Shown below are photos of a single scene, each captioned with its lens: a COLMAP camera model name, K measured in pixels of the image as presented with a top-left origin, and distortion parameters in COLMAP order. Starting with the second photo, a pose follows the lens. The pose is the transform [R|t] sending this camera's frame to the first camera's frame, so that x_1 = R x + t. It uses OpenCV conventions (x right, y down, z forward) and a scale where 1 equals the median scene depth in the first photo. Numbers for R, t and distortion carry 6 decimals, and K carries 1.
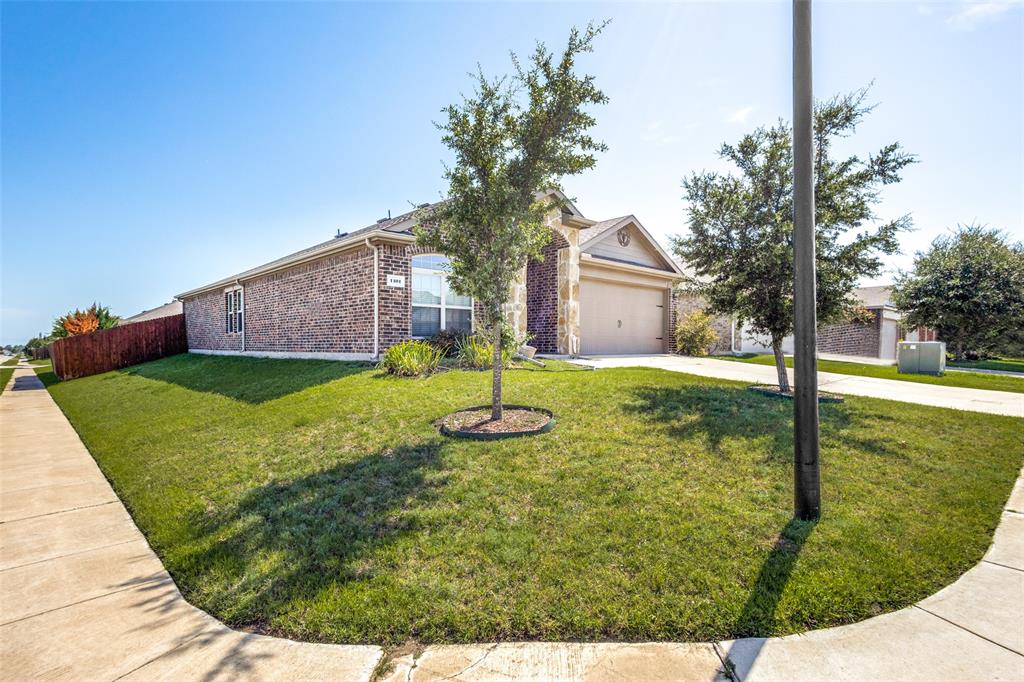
lens RADIAL K [[469.1, 0, 518.3], [0, 469.1, 345.1], [0, 0, 1]] dist [0.009223, 0.000306]
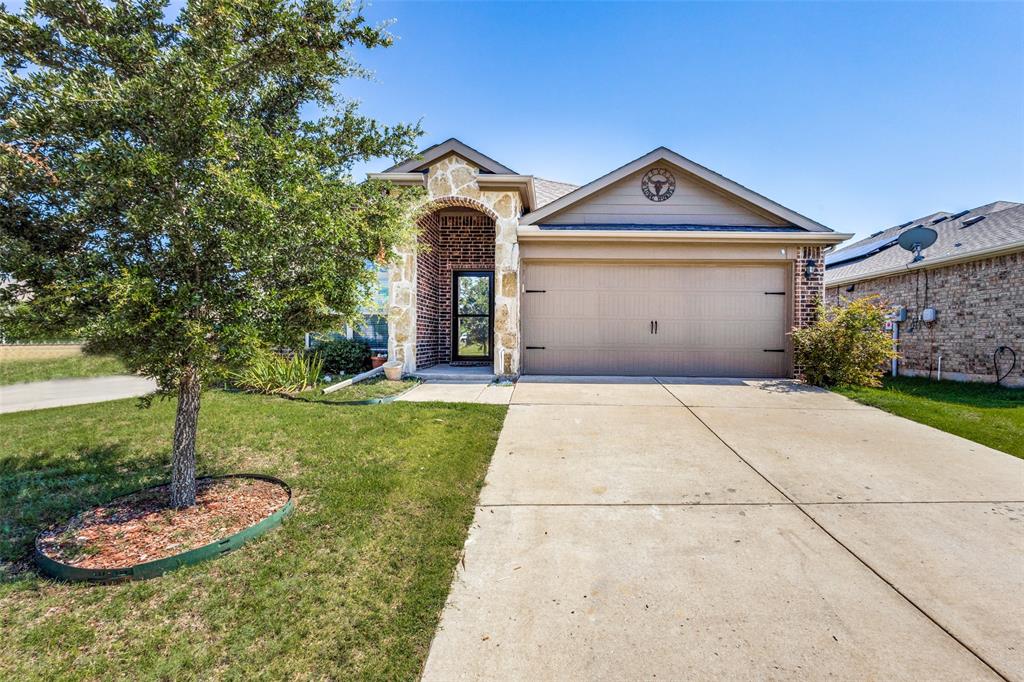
lens RADIAL K [[469.1, 0, 518.3], [0, 469.1, 345.1], [0, 0, 1]] dist [0.009223, 0.000306]
pose [[0.741386, 0.007651, -0.671035, 0.507325], [-0.010555, 0.999944, -0.000261, -0.019584], [0.670996, 0.007276, 0.741425, 0.424004]]
